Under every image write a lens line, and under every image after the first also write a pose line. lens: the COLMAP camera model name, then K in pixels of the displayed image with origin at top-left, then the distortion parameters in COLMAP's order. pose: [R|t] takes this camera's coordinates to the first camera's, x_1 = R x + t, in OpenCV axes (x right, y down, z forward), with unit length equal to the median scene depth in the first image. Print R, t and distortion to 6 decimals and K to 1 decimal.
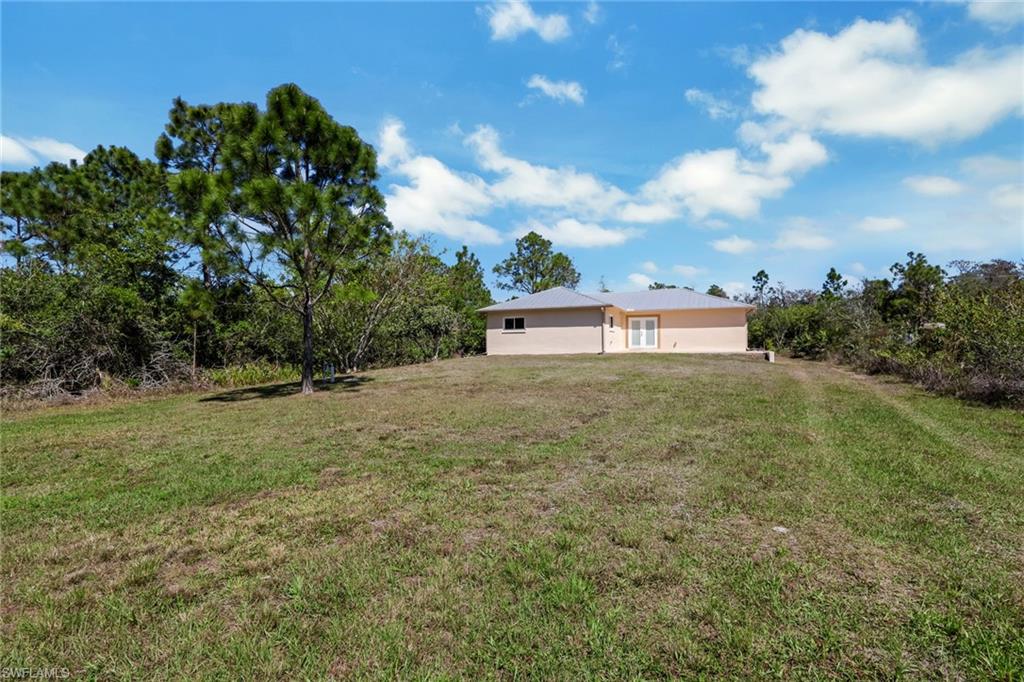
lens RADIAL K [[477.7, 0, 514.4], [0, 477.7, 342.0], [0, 0, 1]] dist [-0.002276, -0.000615]
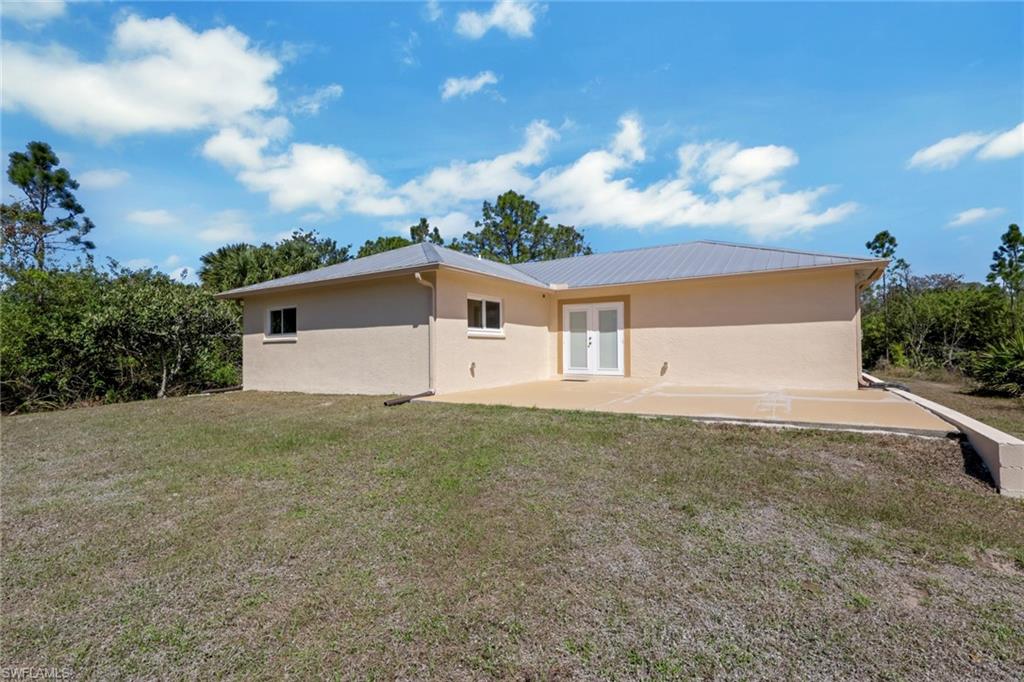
lens RADIAL K [[477.7, 0, 514.4], [0, 477.7, 342.0], [0, 0, 1]] dist [-0.002276, -0.000615]
pose [[0.986102, -0.006756, -0.166004, 0.268224], [0.005979, 0.999969, -0.005181, -0.014962], [0.166034, 0.004117, 0.986111, 0.560703]]
